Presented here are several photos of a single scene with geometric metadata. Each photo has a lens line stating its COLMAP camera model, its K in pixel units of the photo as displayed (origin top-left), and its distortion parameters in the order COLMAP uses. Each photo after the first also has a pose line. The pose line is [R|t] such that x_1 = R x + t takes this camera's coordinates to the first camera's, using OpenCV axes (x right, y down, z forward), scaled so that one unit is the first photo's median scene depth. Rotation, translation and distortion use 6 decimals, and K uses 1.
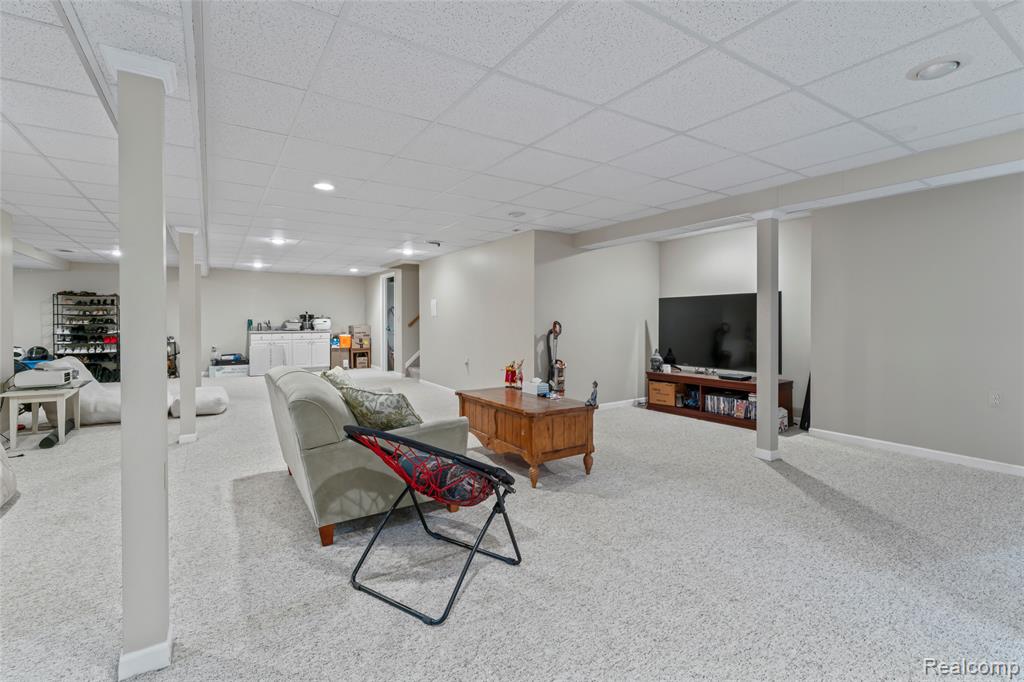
lens RADIAL K [[466.8, 0, 513.5], [0, 466.8, 315.3], [0, 0, 1]] dist [-0.002657, 0.000306]
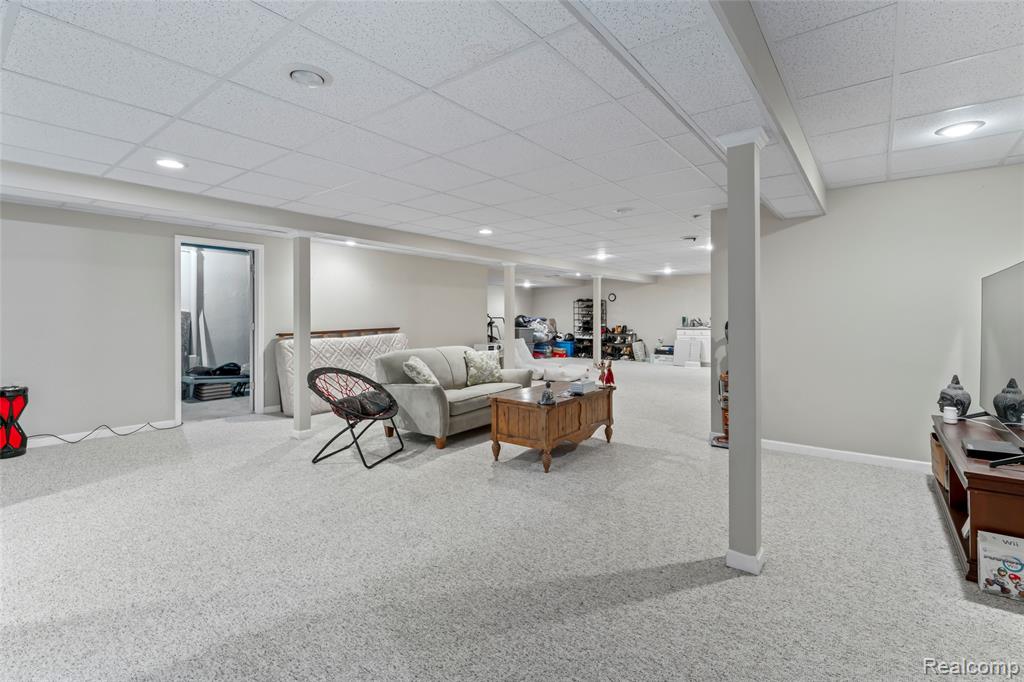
lens RADIAL K [[466.8, 0, 506.5], [0, 466.8, 318.0], [0, 0, 1]] dist [-0.002657, 0.000306]
pose [[0.317127, 0.004458, -0.948373, 1.075953], [0.009087, 0.999929, 0.007738, -0.003822], [0.948339, -0.011072, 0.317064, 0.590293]]
